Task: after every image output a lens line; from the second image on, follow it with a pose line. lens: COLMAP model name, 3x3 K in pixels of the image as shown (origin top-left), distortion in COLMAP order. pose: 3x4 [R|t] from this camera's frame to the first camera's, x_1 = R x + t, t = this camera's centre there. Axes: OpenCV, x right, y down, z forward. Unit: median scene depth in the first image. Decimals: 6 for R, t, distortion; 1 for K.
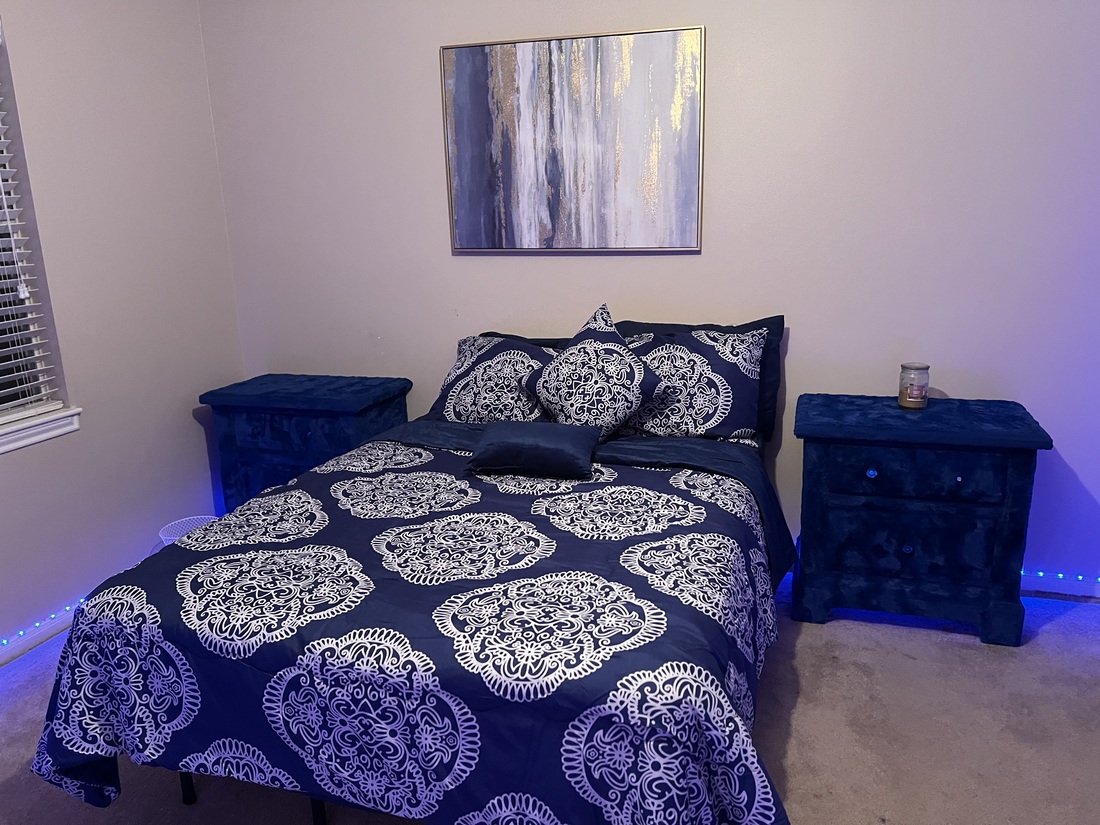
lens RADIAL K [[821.1, 0, 550.0], [0, 821.1, 412.5], [0, 0, 1]] dist [0.045997, -0.047094]
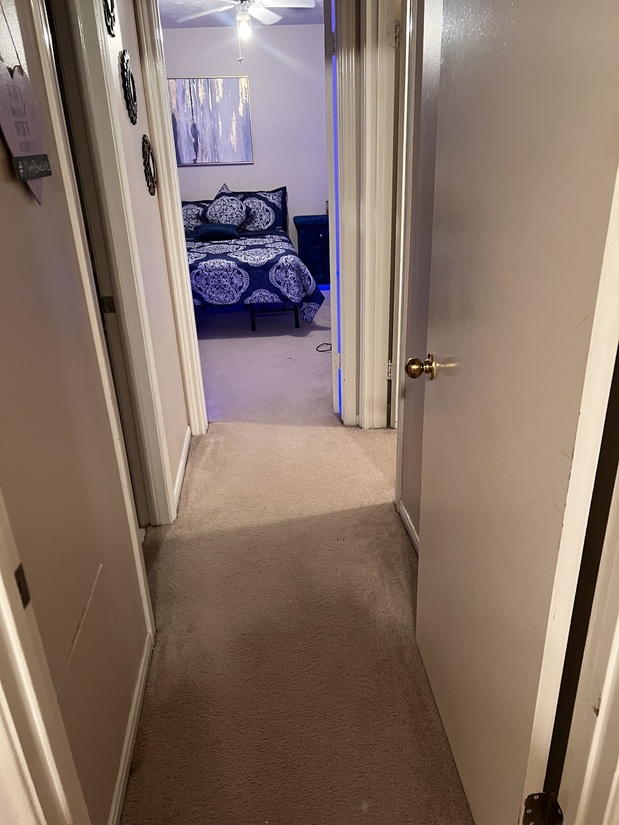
lens RADIAL K [[615.8, 0, 309.5], [0, 615.8, 412.5], [0, 0, 1]] dist [0.045997, -0.047094]
pose [[0.916089, -0.166034, 0.364984, -0.578652], [0.110874, 0.979642, 0.167357, 0.313031], [-0.385341, -0.112847, 0.915848, -1.127117]]
